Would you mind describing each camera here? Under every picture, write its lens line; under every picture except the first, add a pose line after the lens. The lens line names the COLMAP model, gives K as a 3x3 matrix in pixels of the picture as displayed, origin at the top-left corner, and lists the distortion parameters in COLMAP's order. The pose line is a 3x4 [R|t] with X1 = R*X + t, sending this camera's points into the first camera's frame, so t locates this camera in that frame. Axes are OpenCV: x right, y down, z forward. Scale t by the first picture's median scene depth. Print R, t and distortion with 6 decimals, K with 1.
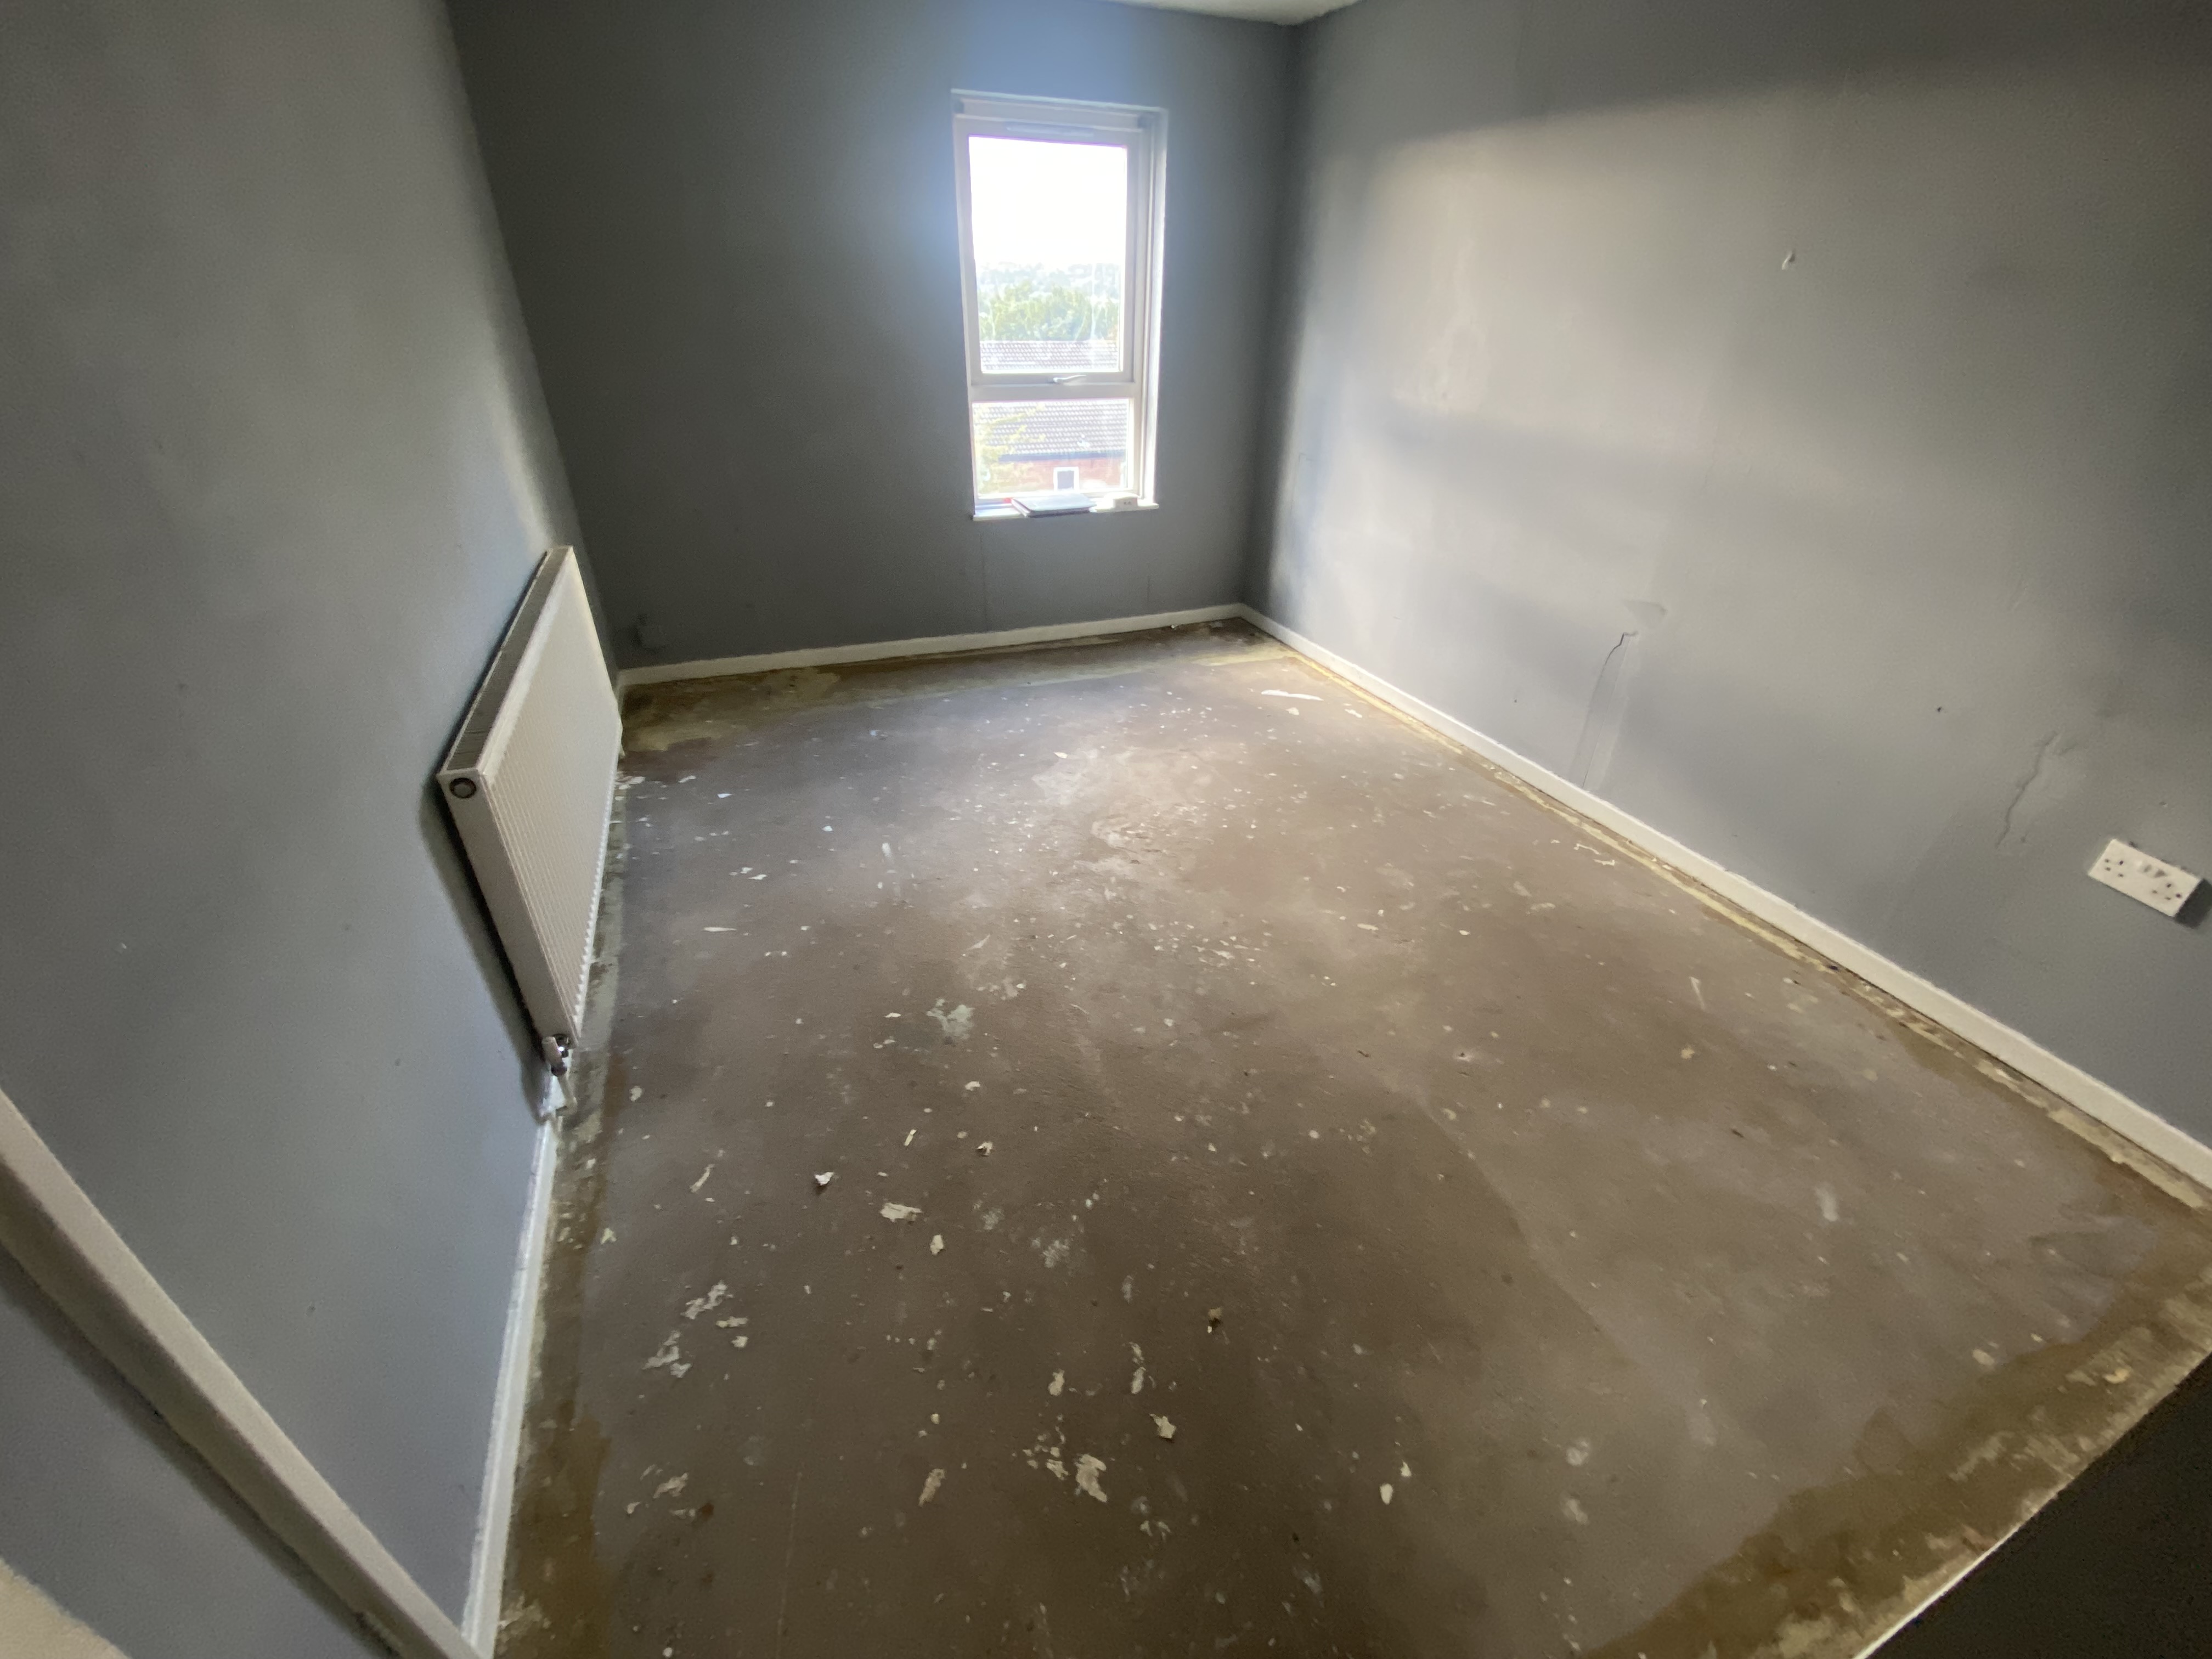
lens RADIAL K [[904.5, 0, 1109.8], [0, 904.5, 839.5], [0, 0, 1]] dist [0.064485, -0.048454]
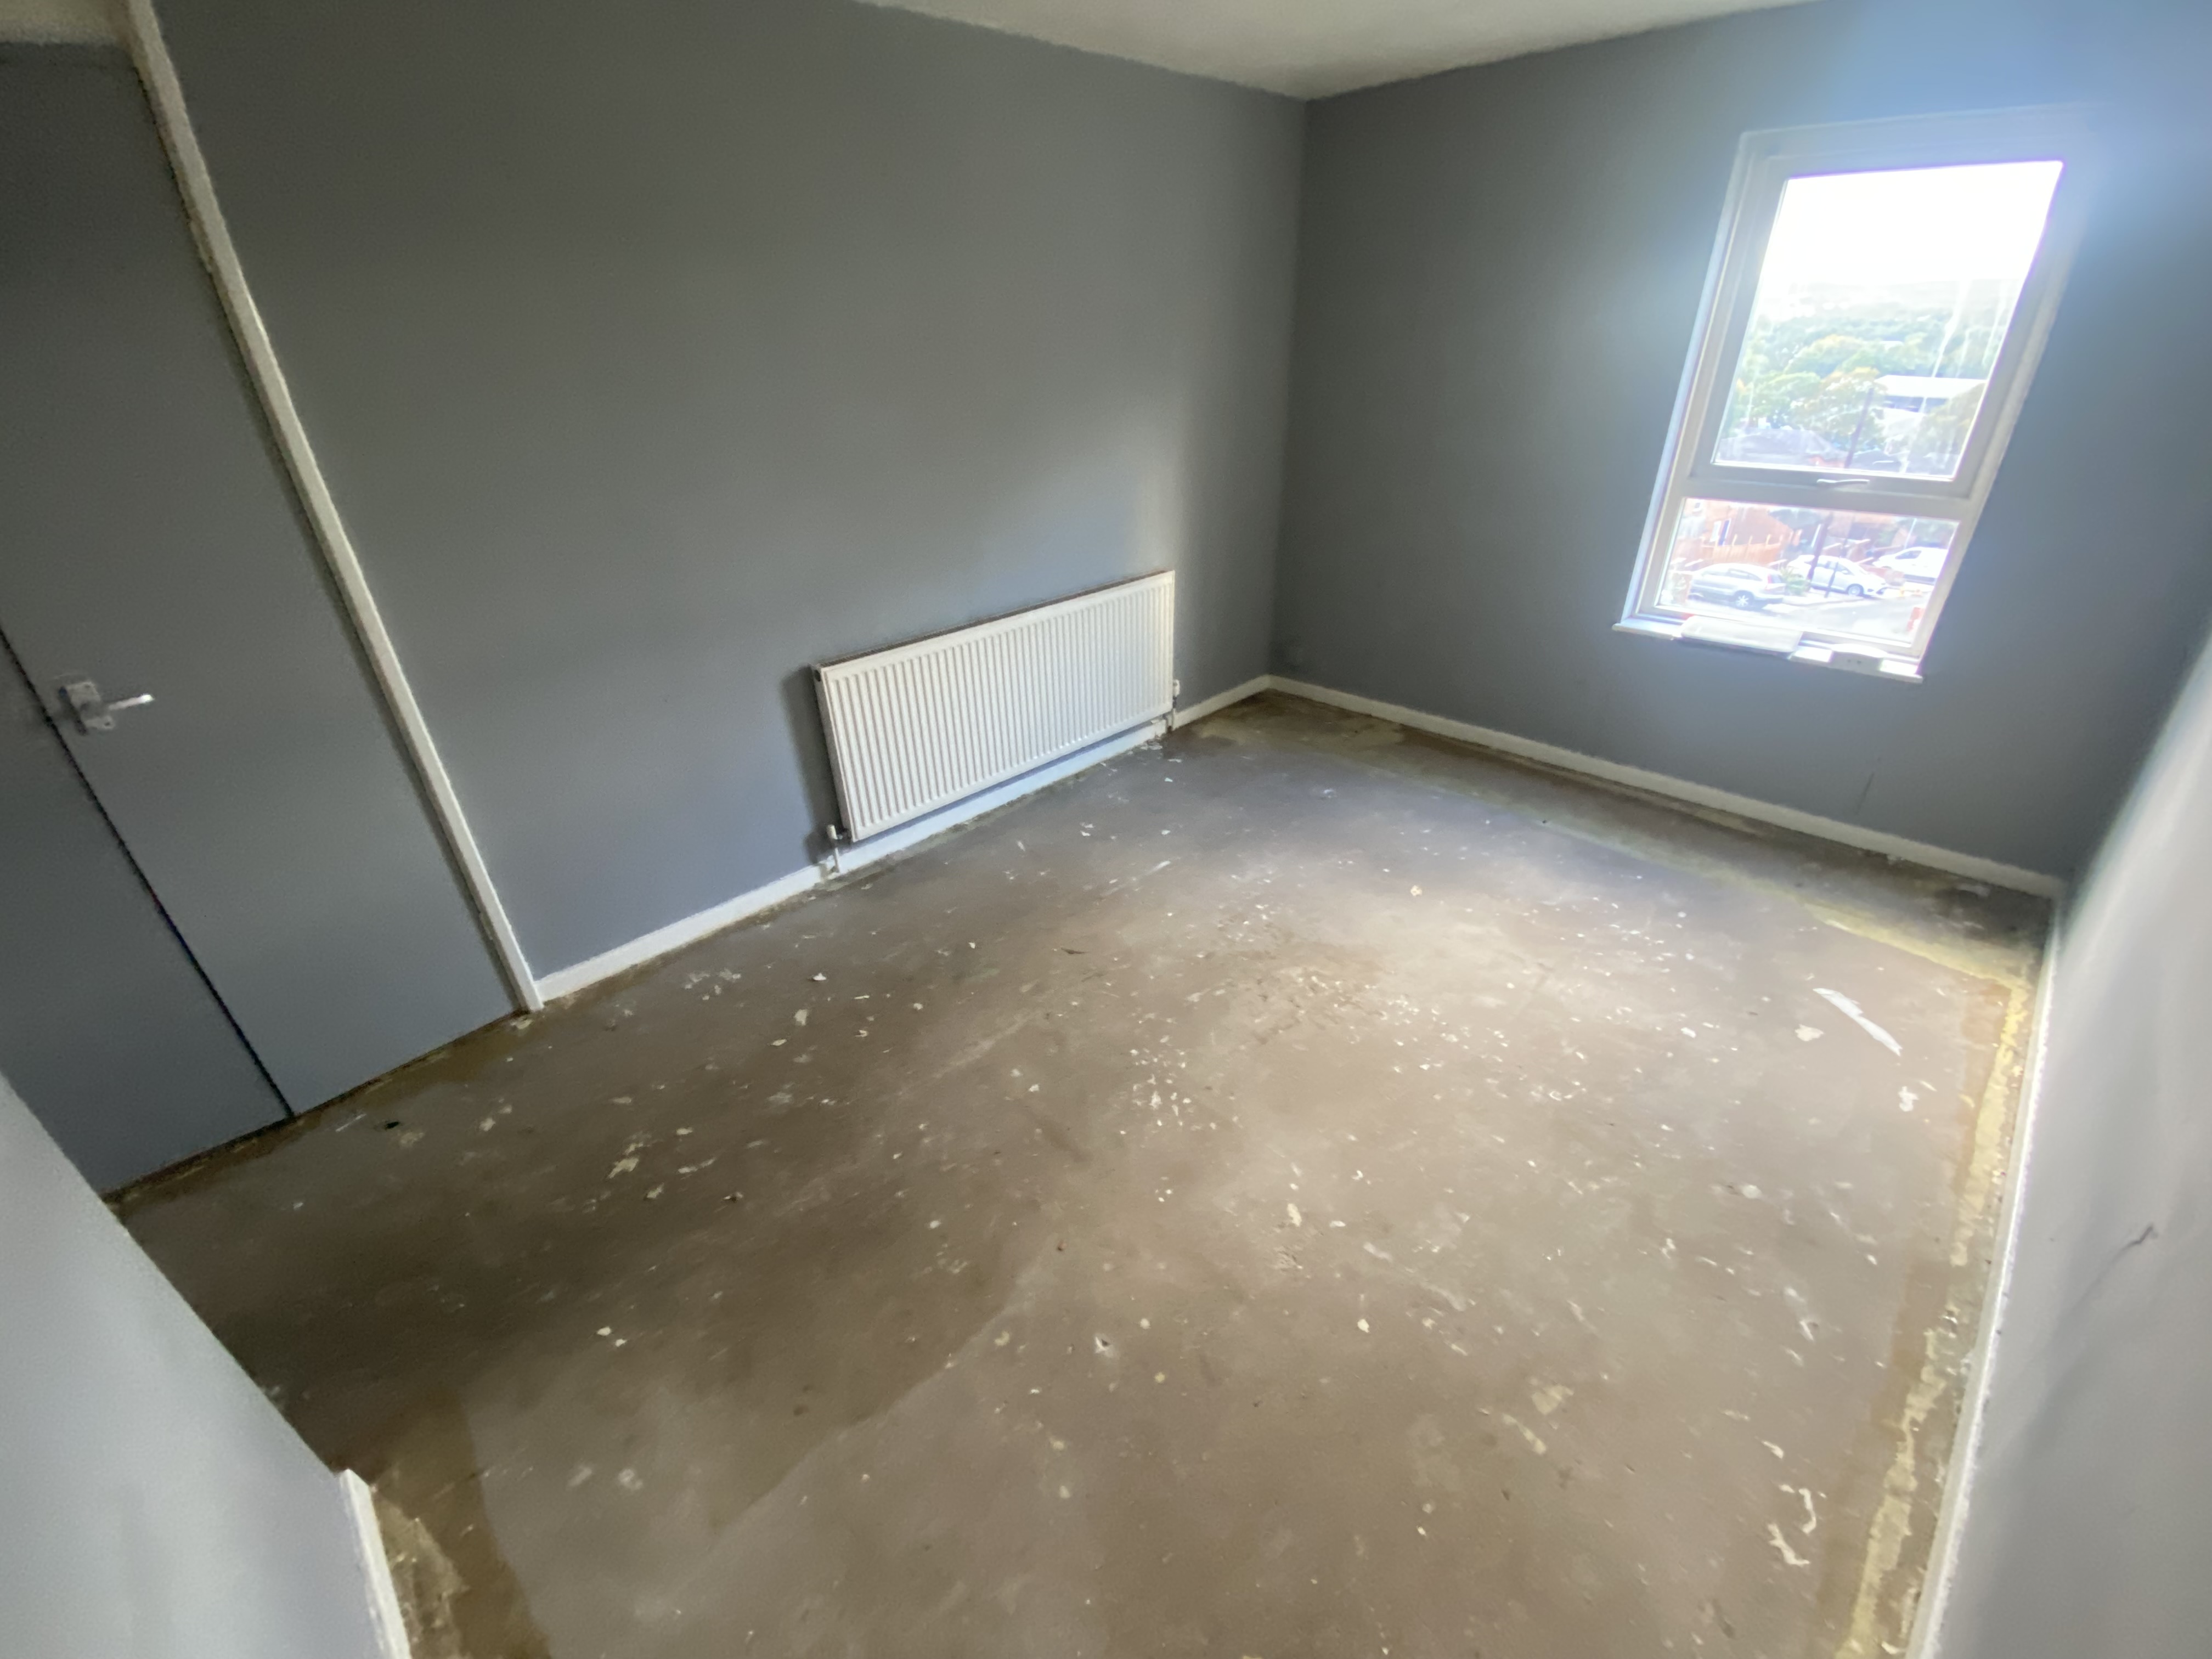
lens RADIAL K [[904.5, 0, 1109.8], [0, 904.5, 839.5], [0, 0, 1]] dist [0.064485, -0.048454]
pose [[0.372554, 0.431015, -0.821845, 0.484835], [-0.439869, 0.861812, 0.252577, -0.204657], [0.817141, 0.267406, 0.510662, 0.254517]]
